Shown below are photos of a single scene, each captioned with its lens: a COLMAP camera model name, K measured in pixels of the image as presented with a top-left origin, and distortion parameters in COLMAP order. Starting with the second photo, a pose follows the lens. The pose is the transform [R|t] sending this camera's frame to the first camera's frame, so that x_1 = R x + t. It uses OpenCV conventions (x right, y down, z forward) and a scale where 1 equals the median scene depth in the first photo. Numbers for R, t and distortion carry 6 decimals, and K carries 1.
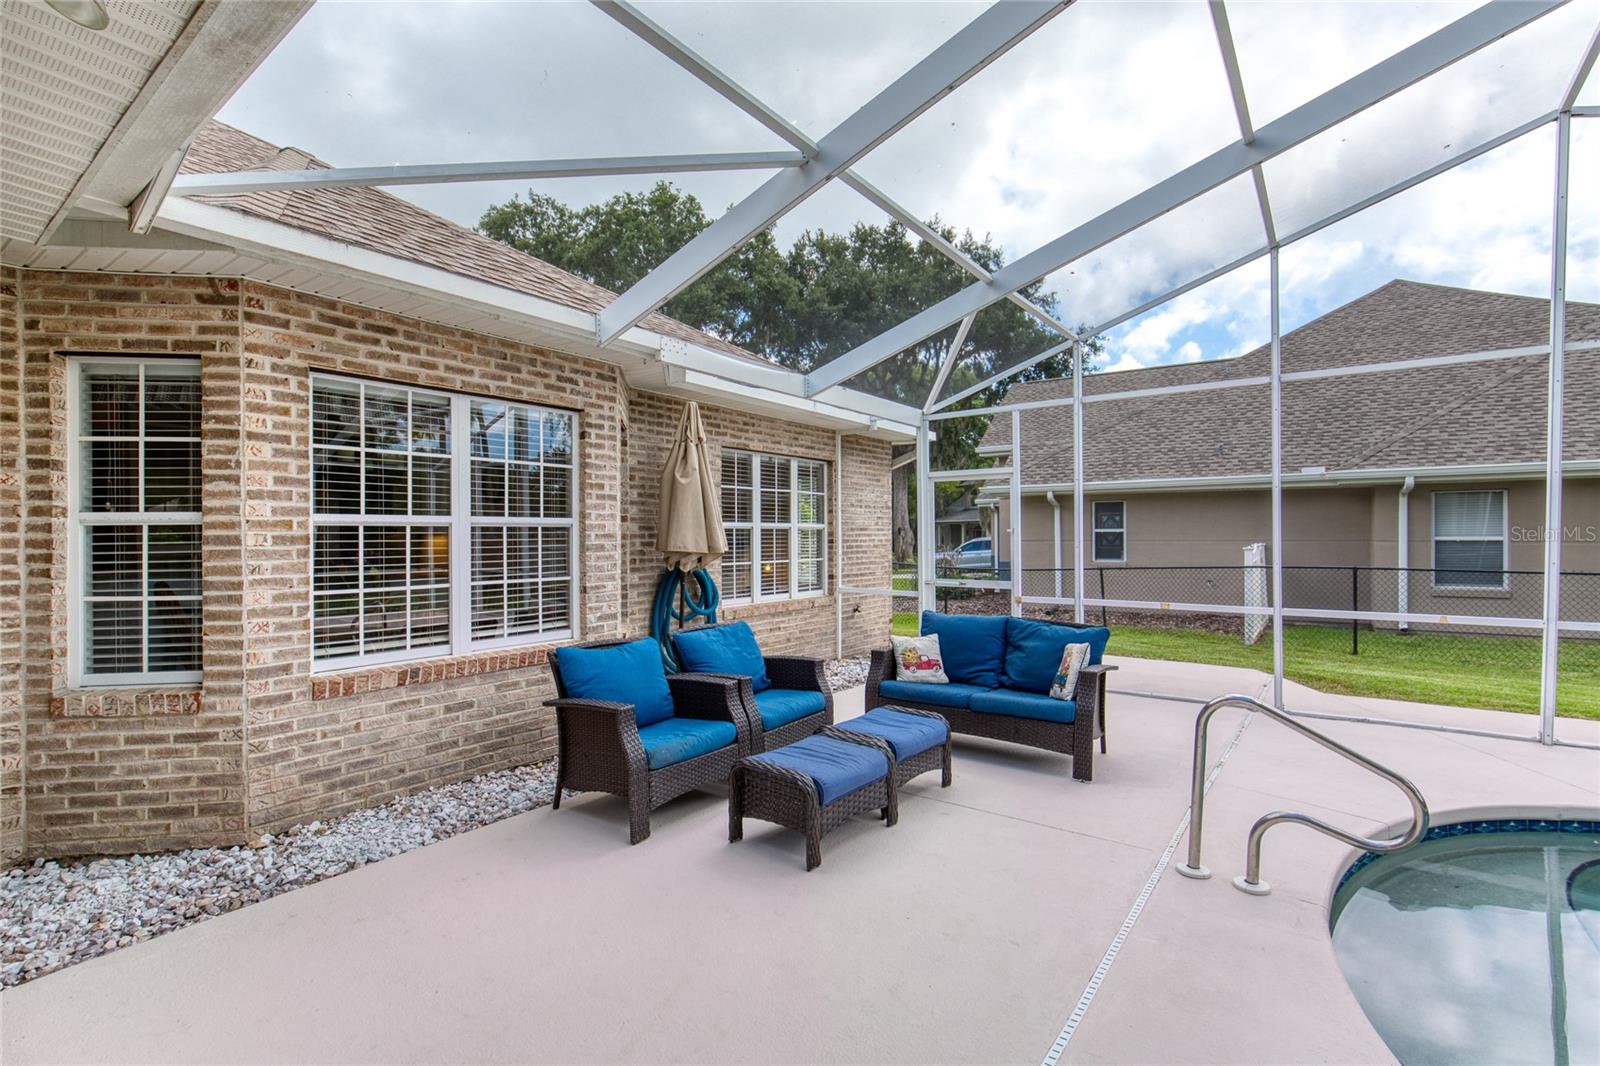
lens RADIAL K [[743.3, 0, 790.8], [0, 743.3, 533.9], [0, 0, 1]] dist [-0.007773, 0.001537]
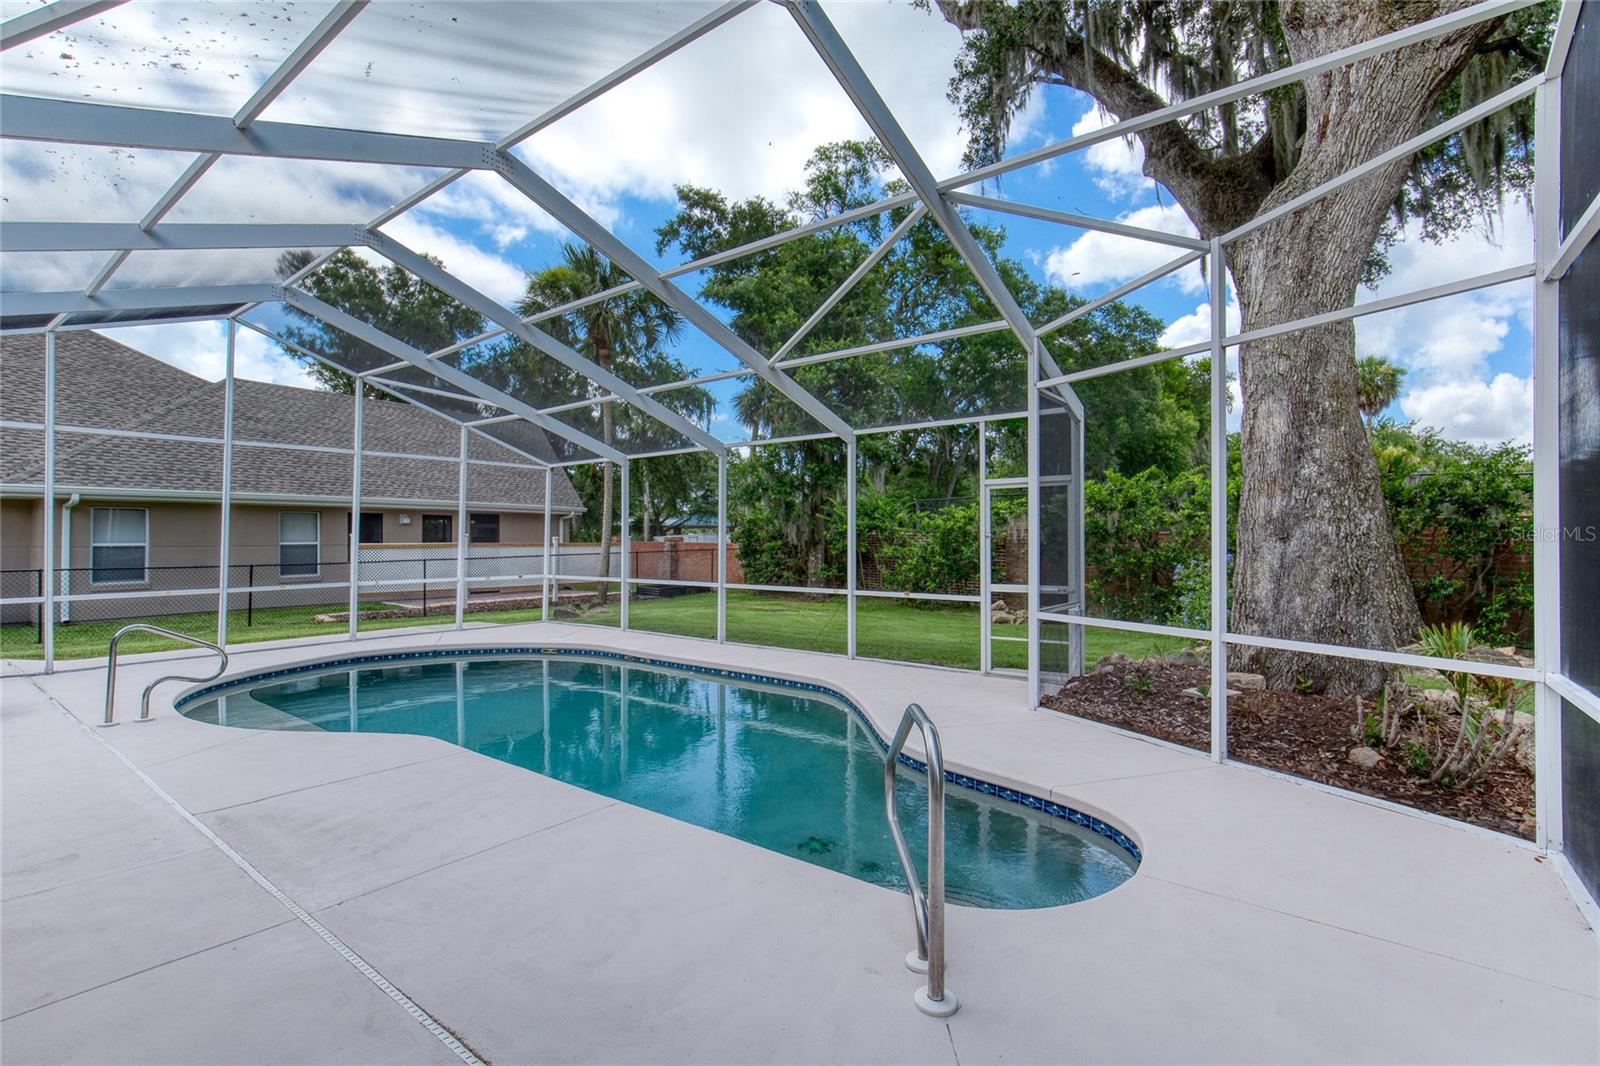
lens RADIAL K [[743.3, 0, 790.8], [0, 743.3, 533.9], [0, 0, 1]] dist [-0.007773, 0.001537]
pose [[0.027532, 0.006566, 0.999599, -0.335844], [0.001393, 0.999977, -0.006607, -0.001991], [-0.999620, 0.001575, 0.027523, -0.200626]]
